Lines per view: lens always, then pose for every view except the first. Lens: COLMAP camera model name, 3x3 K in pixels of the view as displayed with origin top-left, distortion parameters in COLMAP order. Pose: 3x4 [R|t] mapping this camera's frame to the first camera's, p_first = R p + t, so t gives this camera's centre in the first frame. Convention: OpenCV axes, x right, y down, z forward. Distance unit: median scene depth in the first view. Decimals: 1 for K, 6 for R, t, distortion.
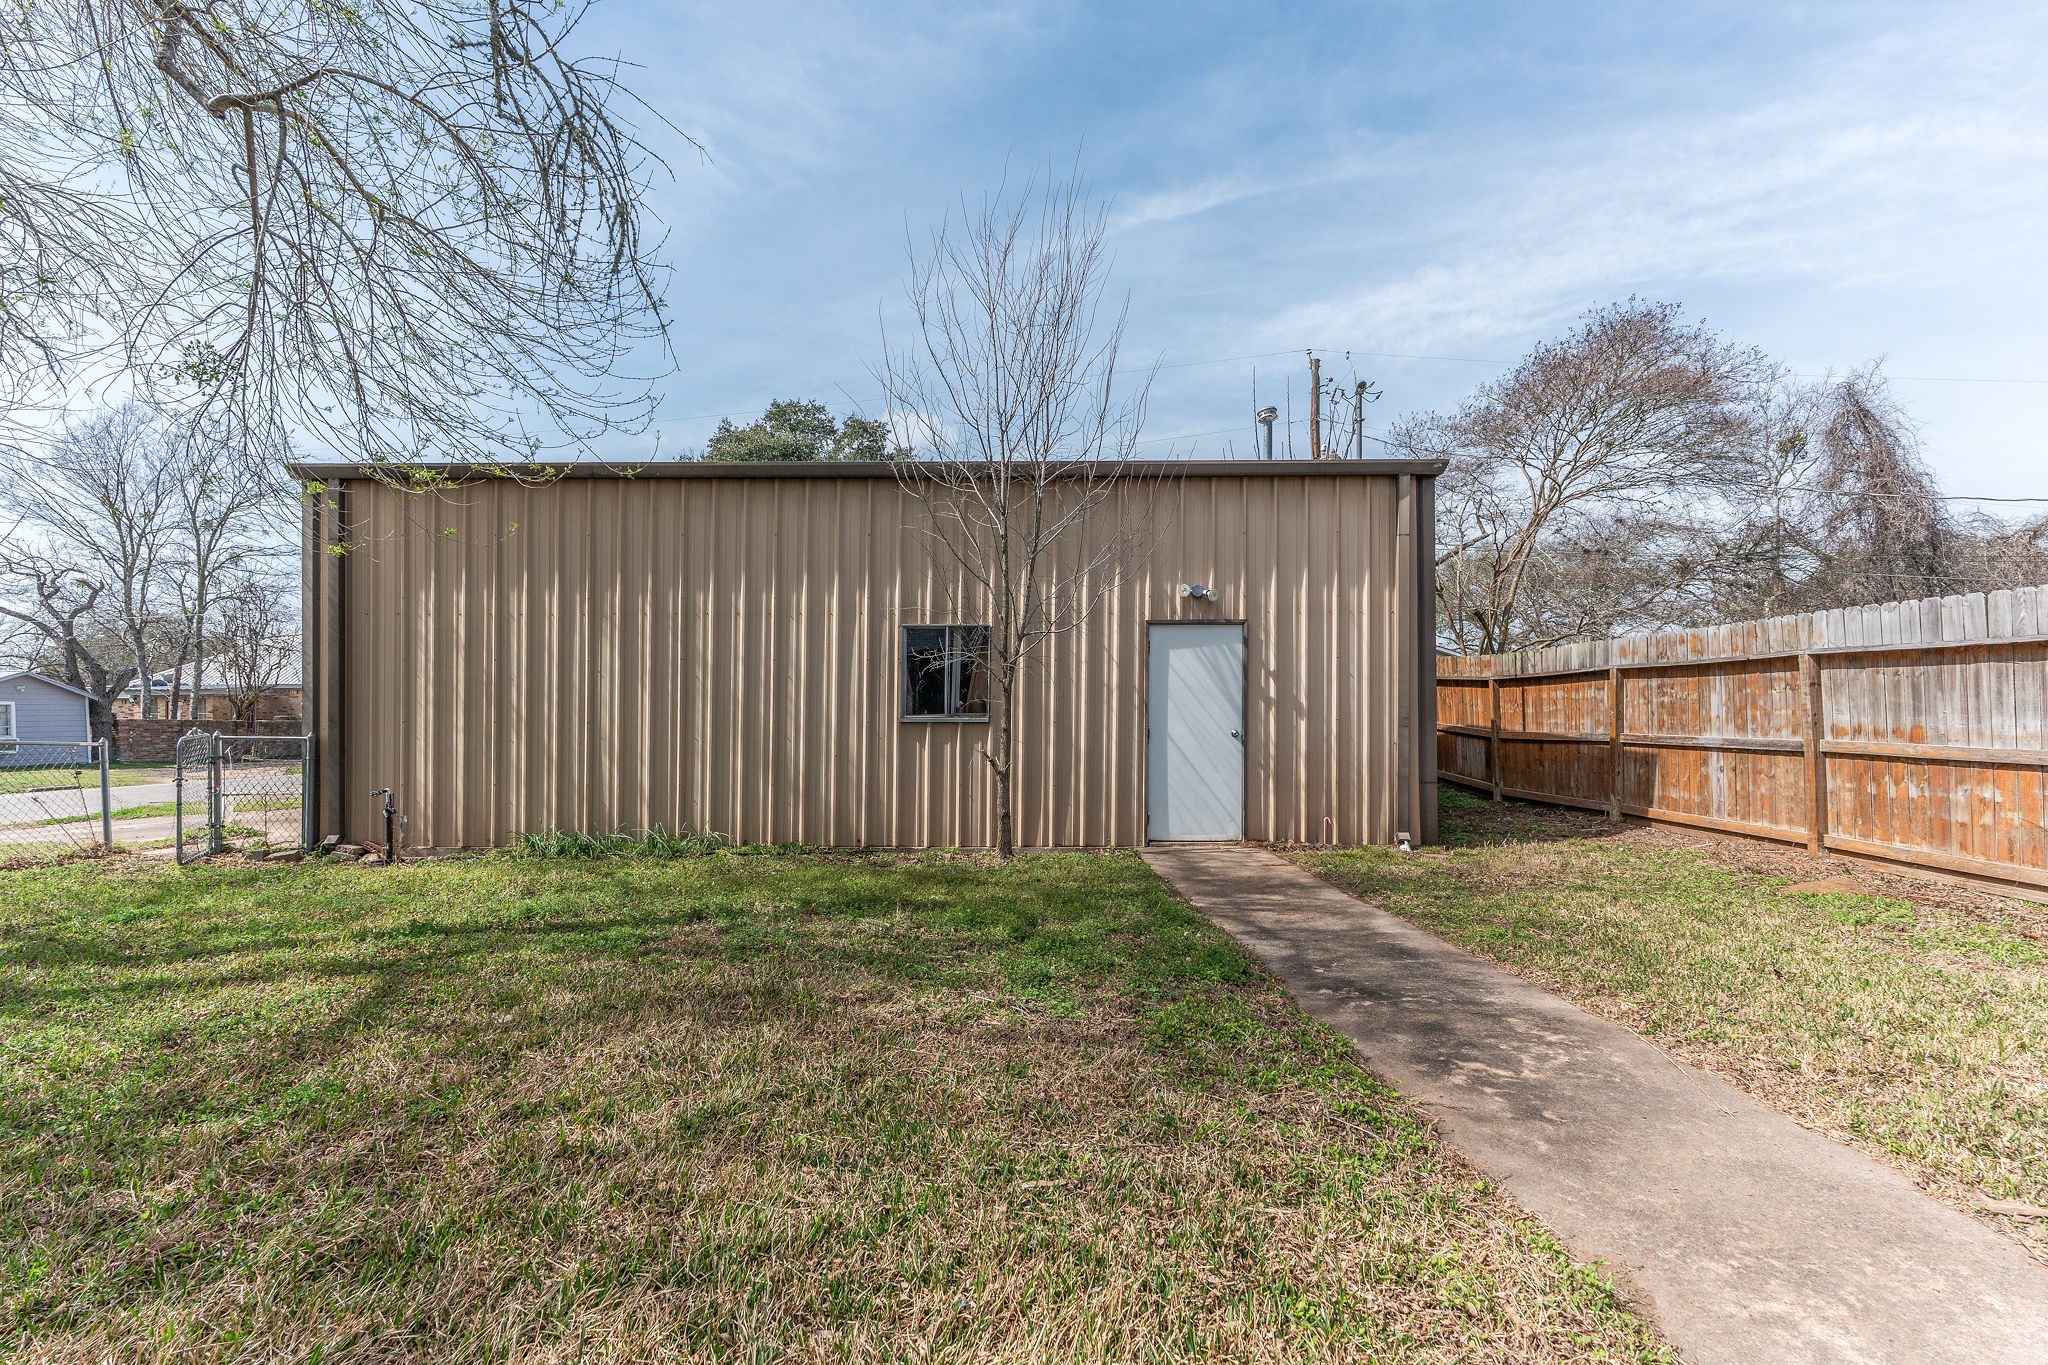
lens RADIAL K [[963.3, 0, 1024.0], [0, 963.3, 682.5], [0, 0, 1]] dist [-0.013541, 0.000006]
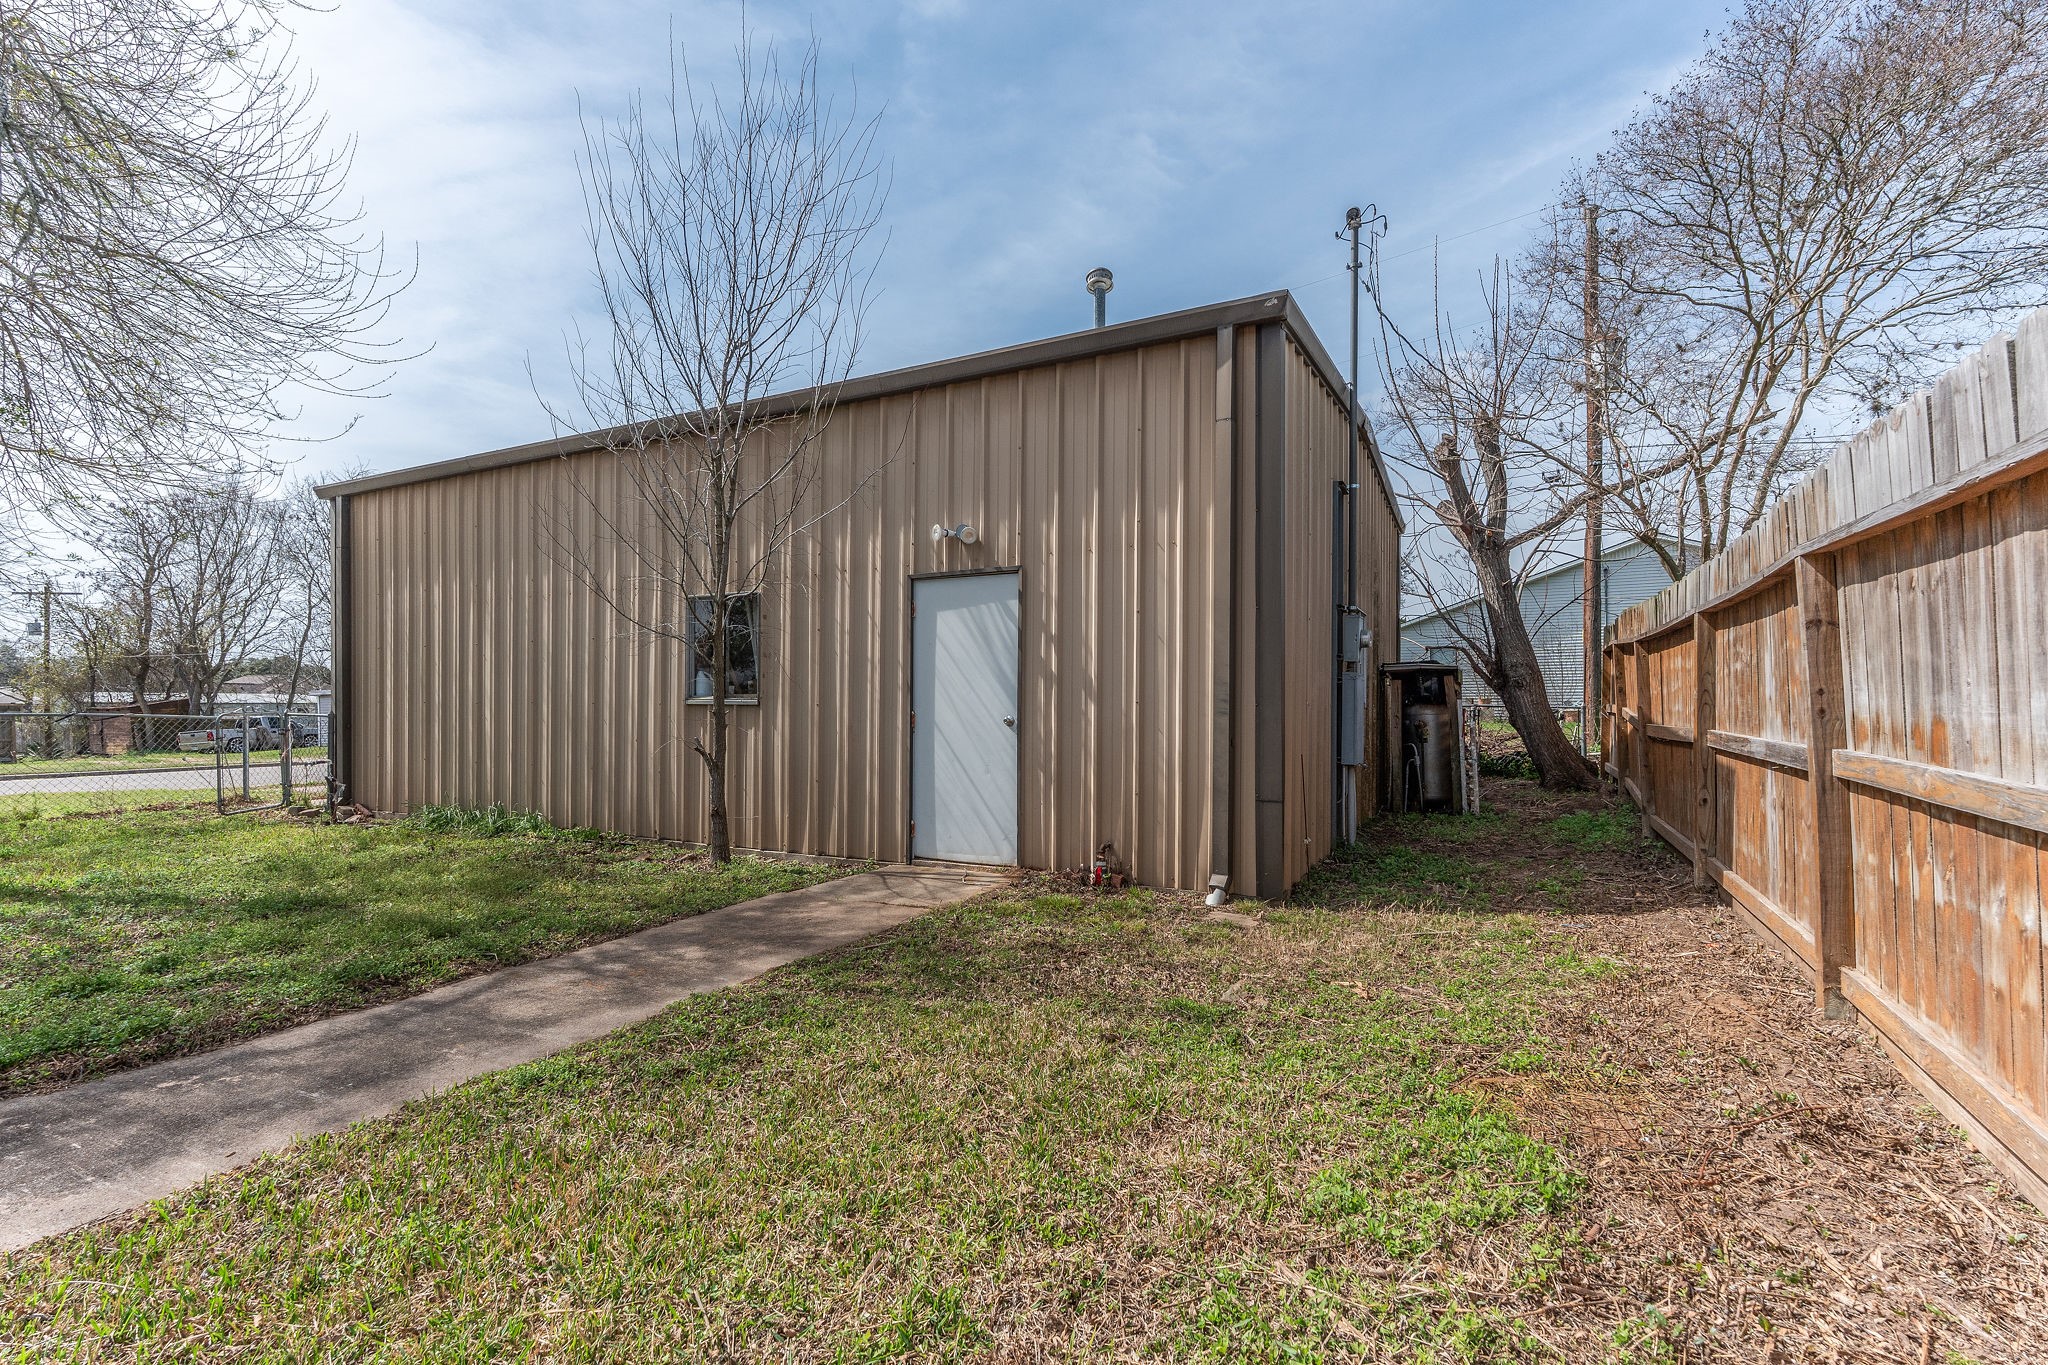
lens RADIAL K [[963.3, 0, 1024.0], [0, 963.3, 682.5], [0, 0, 1]] dist [-0.013541, 0.000006]
pose [[0.878786, -0.006840, -0.477166, 0.582073], [0.012691, 0.999879, 0.009040, 0.016615], [0.477047, -0.014000, 0.878766, 0.357044]]
